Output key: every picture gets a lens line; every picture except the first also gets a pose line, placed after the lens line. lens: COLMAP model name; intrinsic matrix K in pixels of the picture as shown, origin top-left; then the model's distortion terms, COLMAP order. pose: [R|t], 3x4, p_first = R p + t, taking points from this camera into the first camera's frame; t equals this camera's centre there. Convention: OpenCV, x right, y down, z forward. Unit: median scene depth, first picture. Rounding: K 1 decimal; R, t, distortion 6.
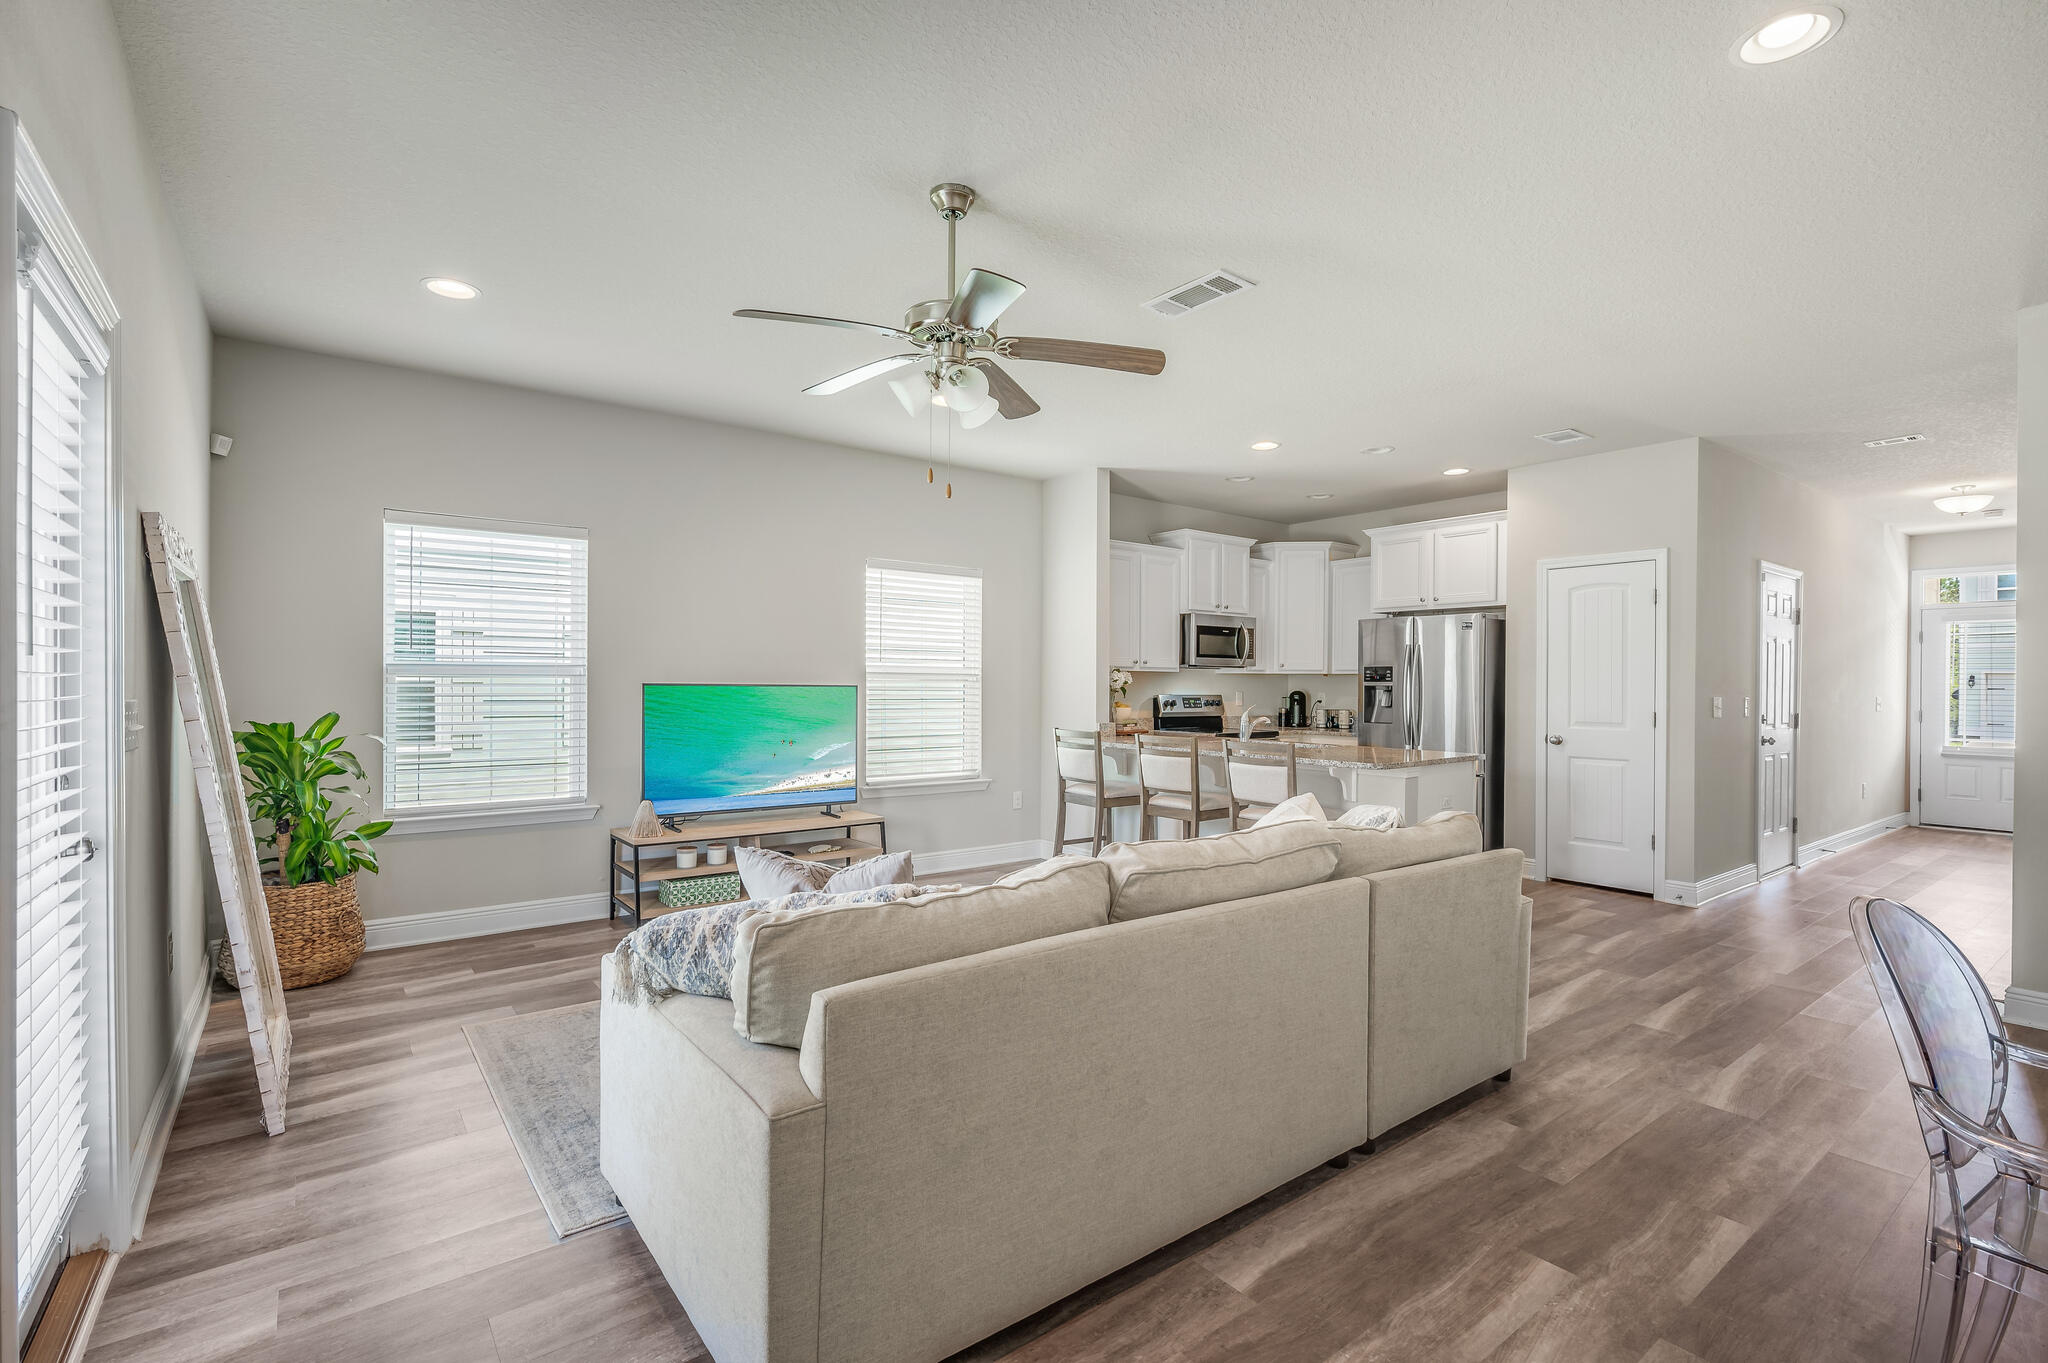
lens RADIAL K [[933.0, 0, 1015.3], [0, 933.0, 679.8], [0, 0, 1]] dist [0.002890, -0.000043]
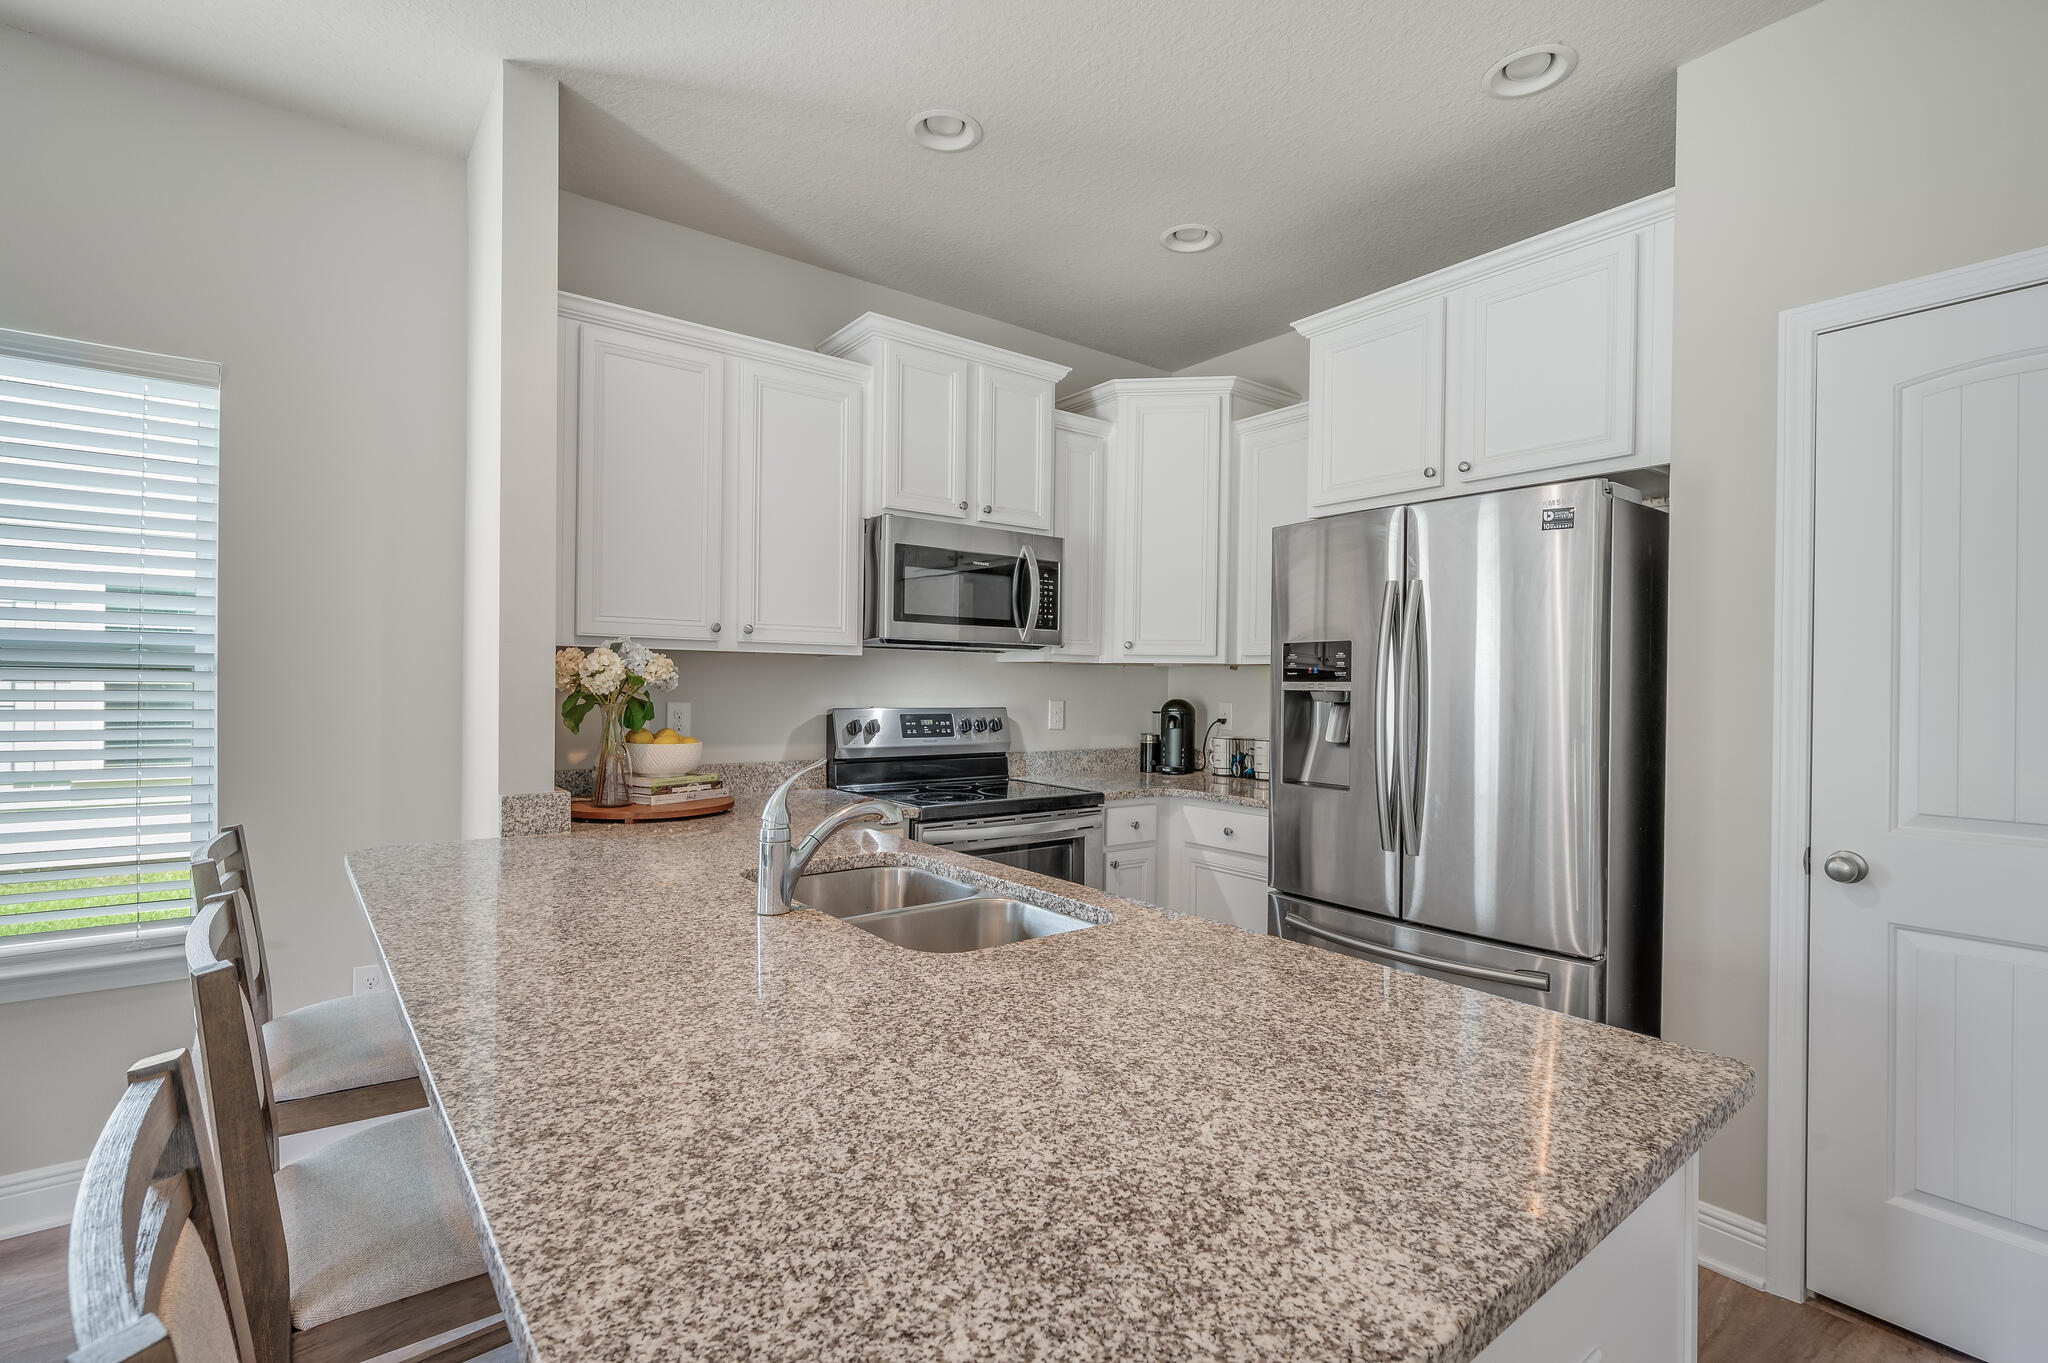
lens RADIAL K [[933.0, 0, 1037.2], [0, 933.0, 682.4], [0, 0, 1]] dist [0.002890, -0.000043]
pose [[0.999890, 0.006574, 0.013325, 0.244043], [-0.006633, 0.999968, 0.004364, 0.001591], [-0.013296, -0.004452, 0.999902, 0.559135]]
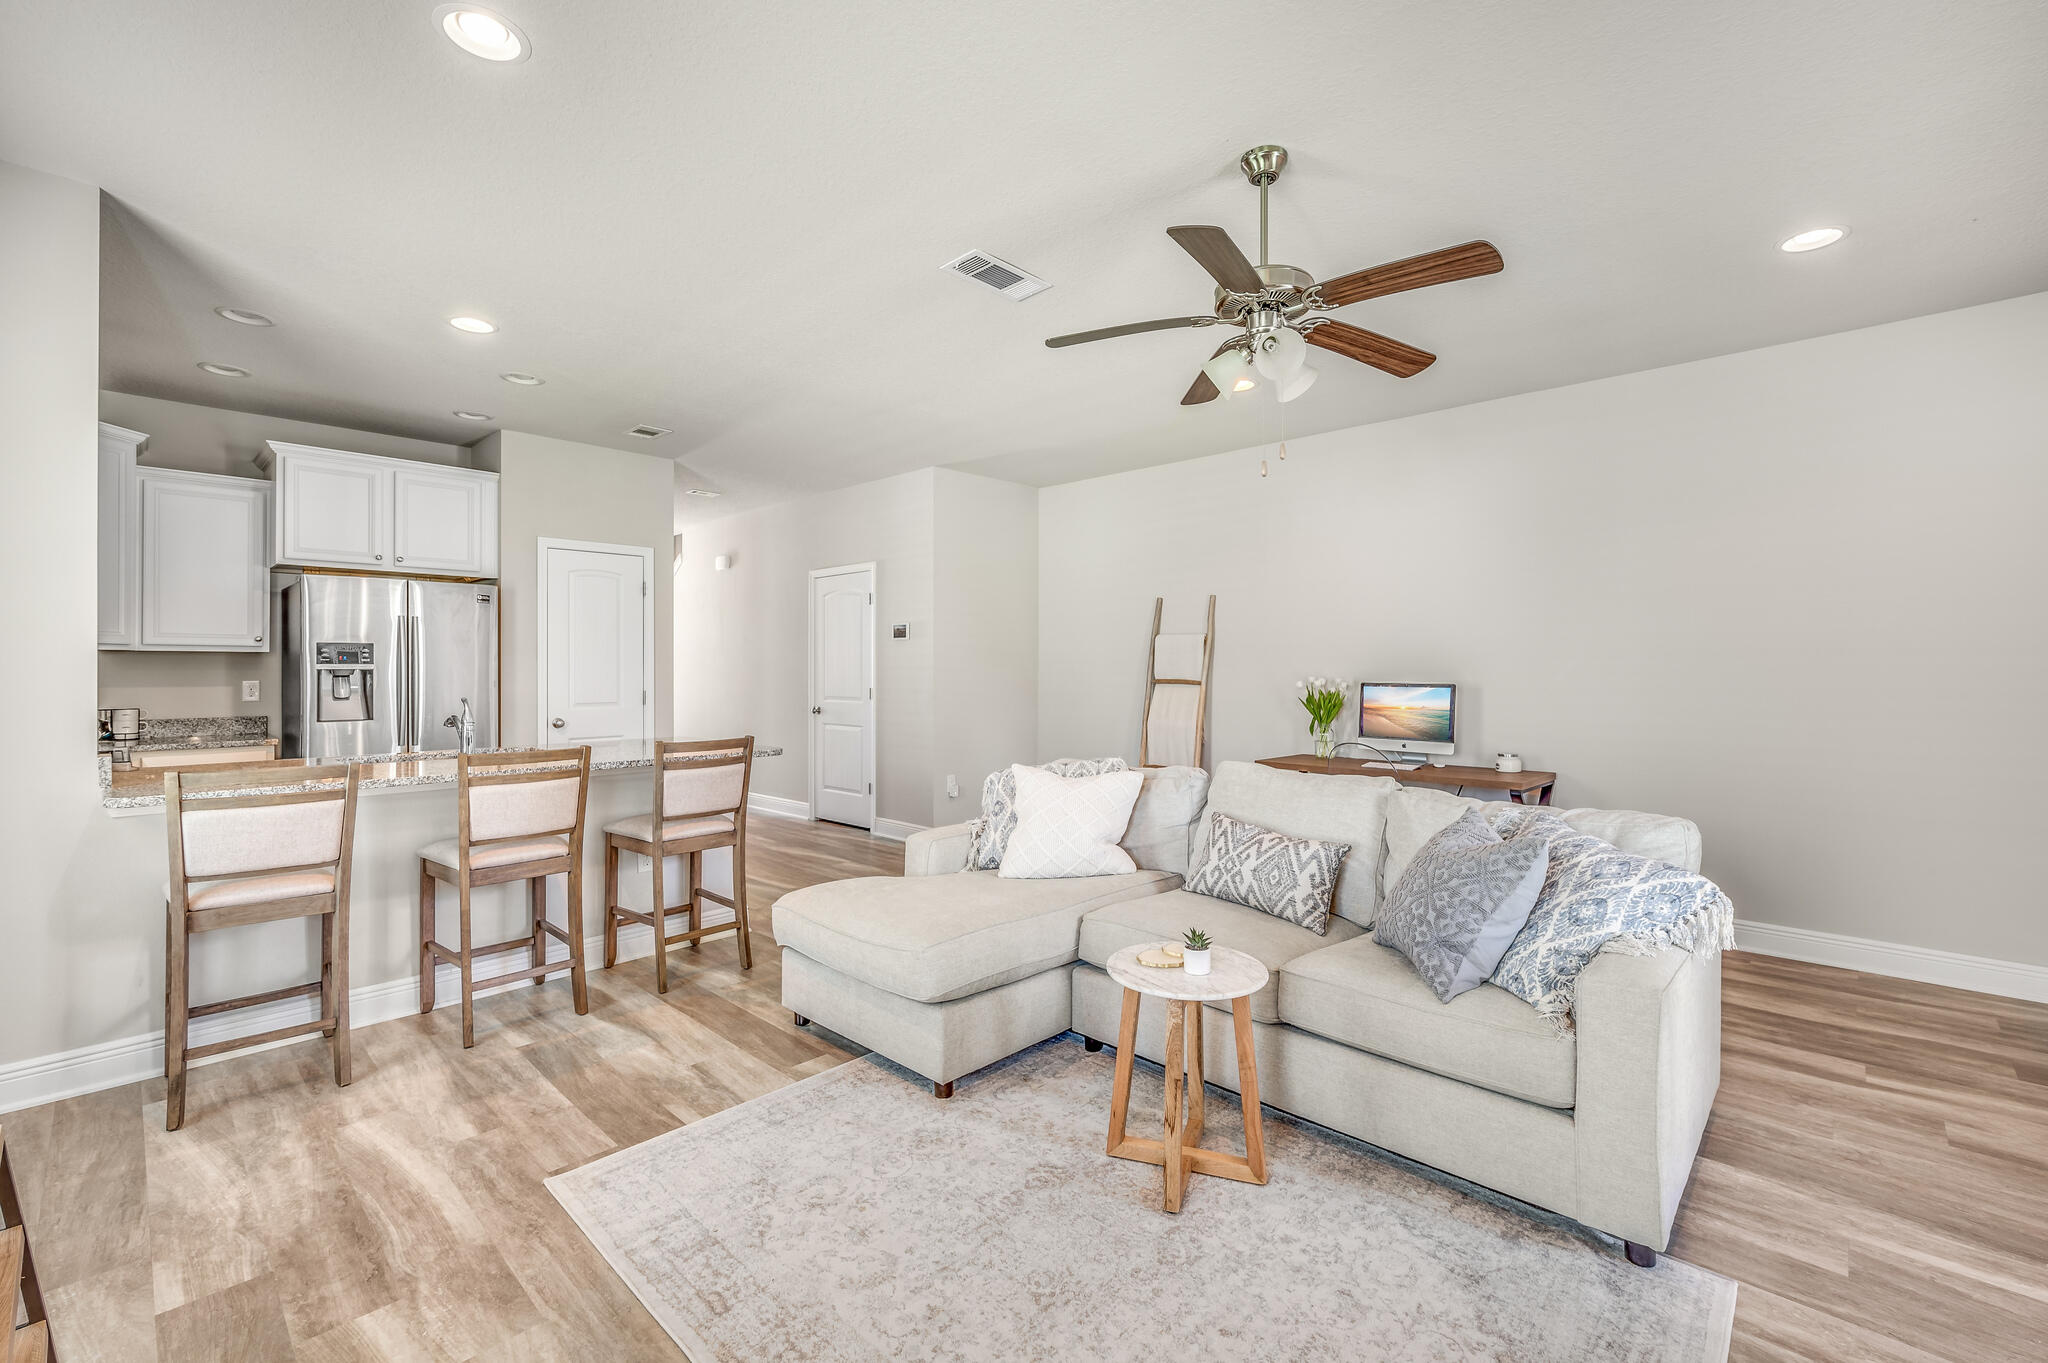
lens RADIAL K [[901.4, 0, 1029.3], [0, 901.4, 681.5], [0, 0, 1]] dist [-0.003081, -0.000264]
pose [[-0.148908, -0.027621, 0.988465, -0.361540], [-0.006965, 0.999614, 0.026883, -0.006289], [-0.988826, -0.002882, -0.149043, 0.527287]]
